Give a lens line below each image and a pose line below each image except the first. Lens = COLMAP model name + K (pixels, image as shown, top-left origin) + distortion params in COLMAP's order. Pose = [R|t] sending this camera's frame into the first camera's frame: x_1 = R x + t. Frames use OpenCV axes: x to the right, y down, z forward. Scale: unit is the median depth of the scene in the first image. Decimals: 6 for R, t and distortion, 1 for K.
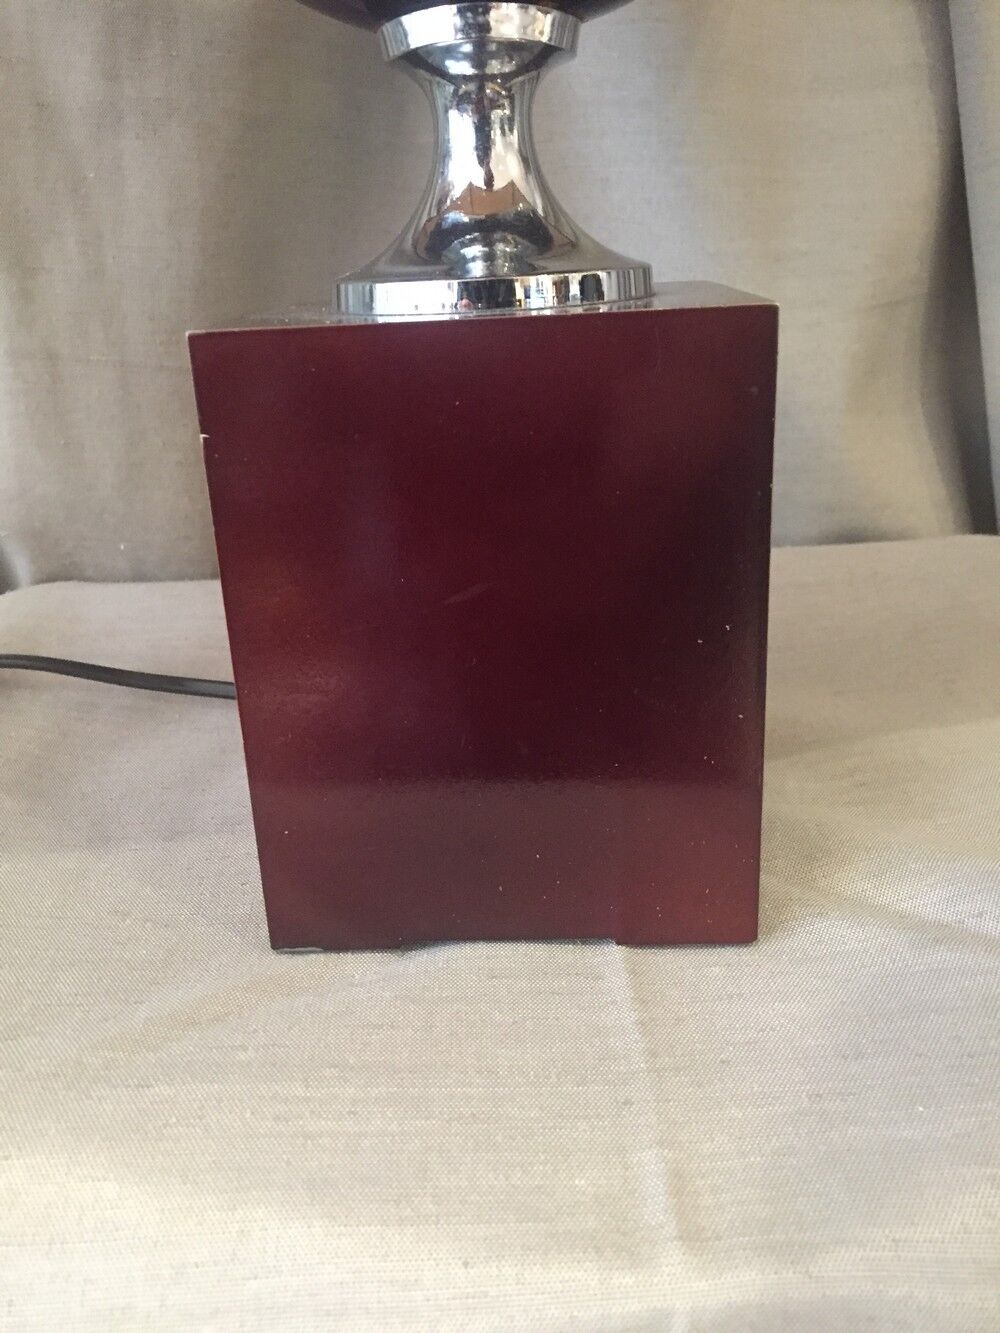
lens RADIAL K [[1209.4, 0, 498.6], [0, 1209.4, 724.3], [0, 0, 1]] dist [0.049821, -0.094392]
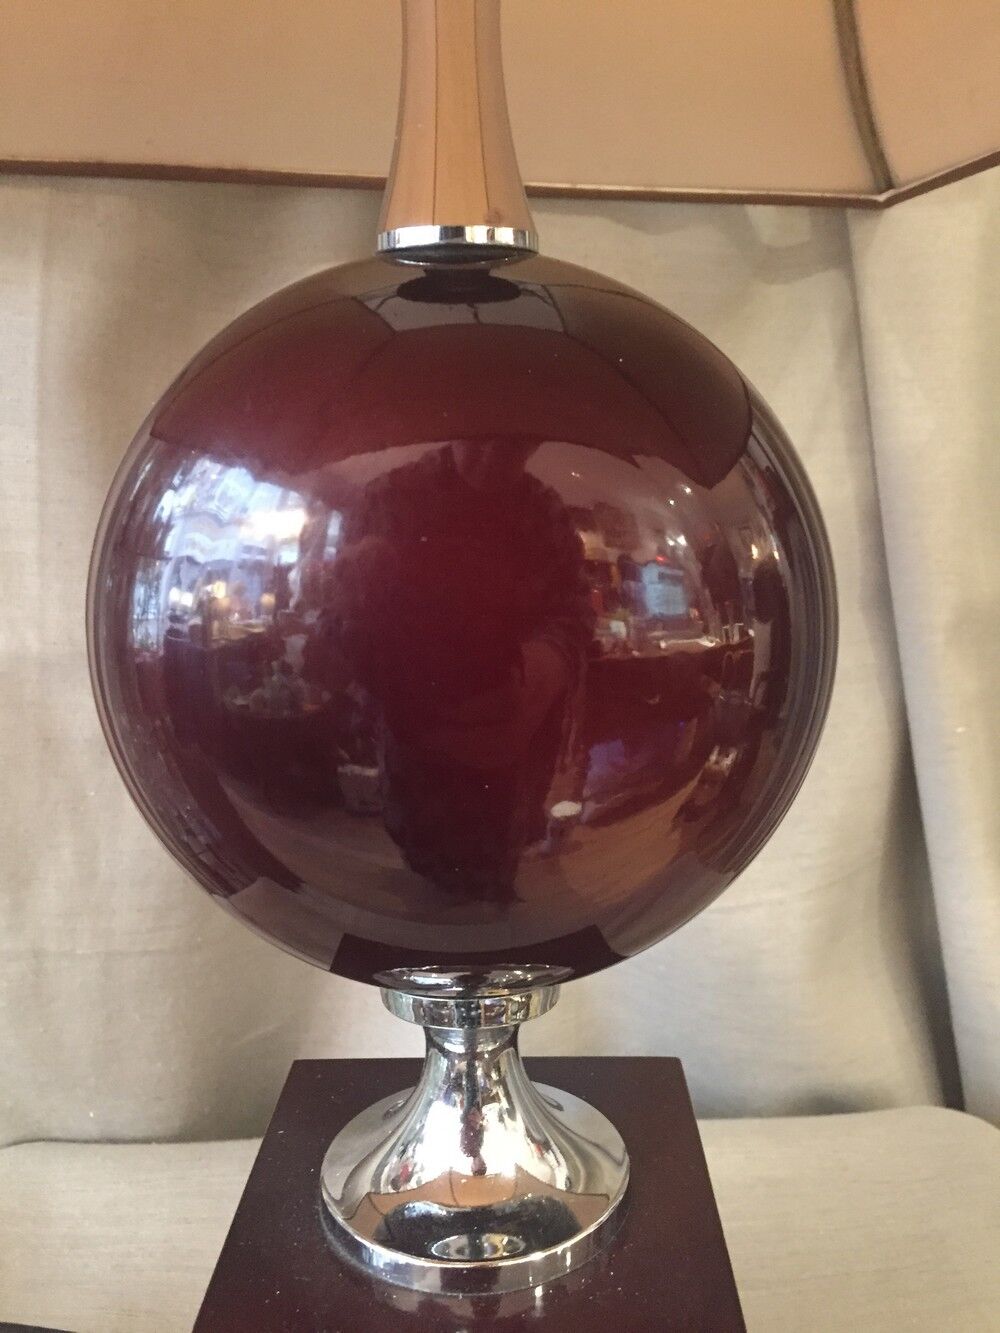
lens RADIAL K [[1219.5, 0, 500.0], [0, 1219.5, 666.5], [0, 0, 1]] dist [-0.003436, -0.016325]
pose [[0.999307, 0.023058, 0.029208, -0.025241], [-0.017173, 0.982070, -0.187732, -0.587222], [-0.033013, 0.187101, 0.981786, -0.101271]]
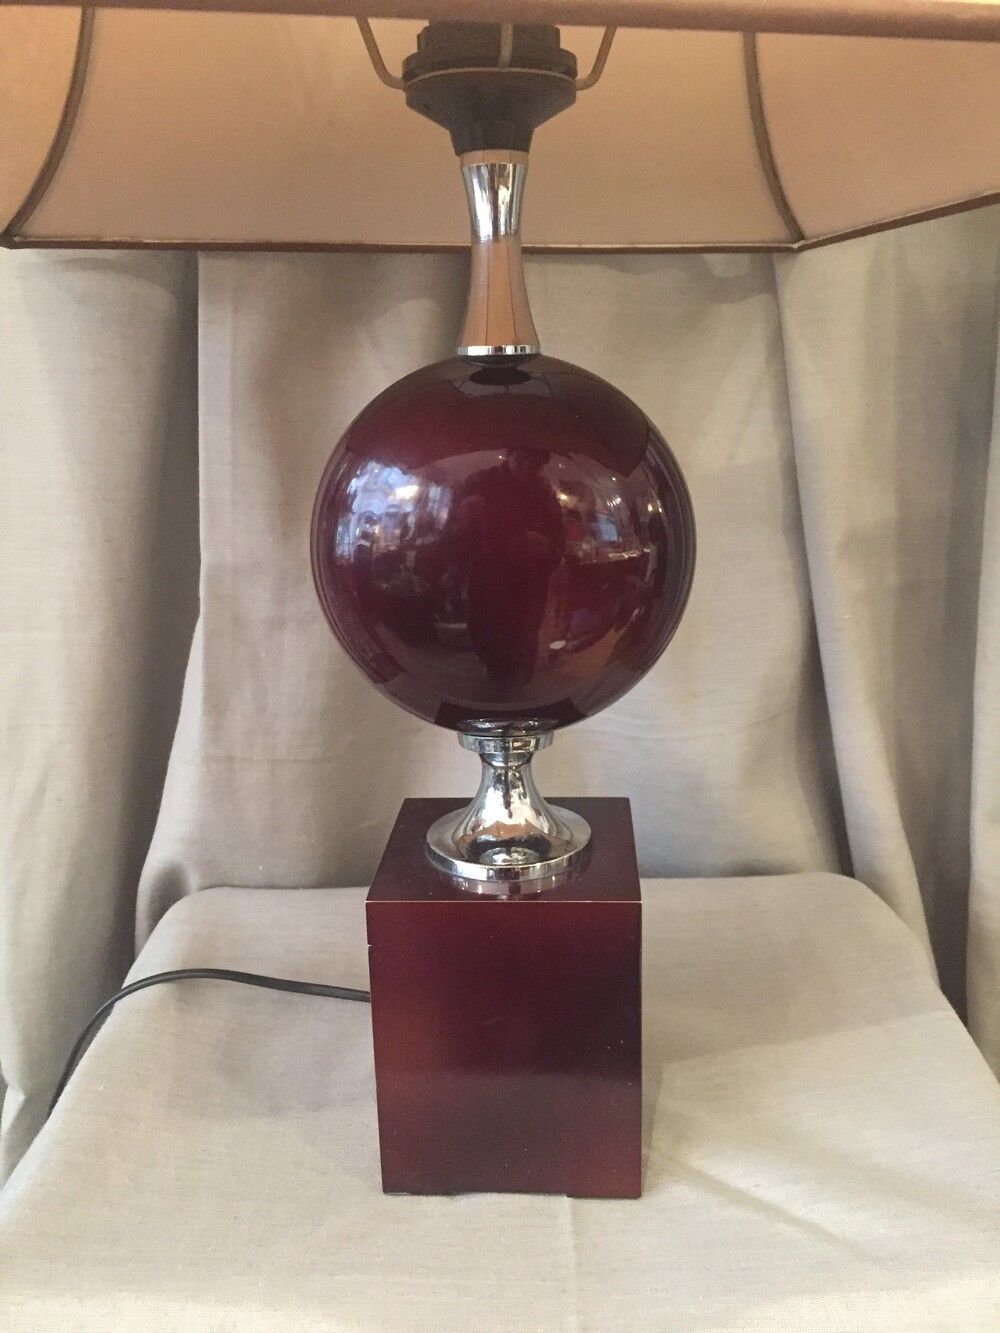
lens RADIAL K [[1219.5, 0, 500.0], [0, 1219.5, 666.5], [0, 0, 1]] dist [-0.003436, -0.016325]
pose [[0.999672, 0.024000, -0.008945, -0.009543], [-0.024901, 0.992445, -0.120134, -0.398237], [0.005994, 0.120317, 0.992717, -0.961572]]
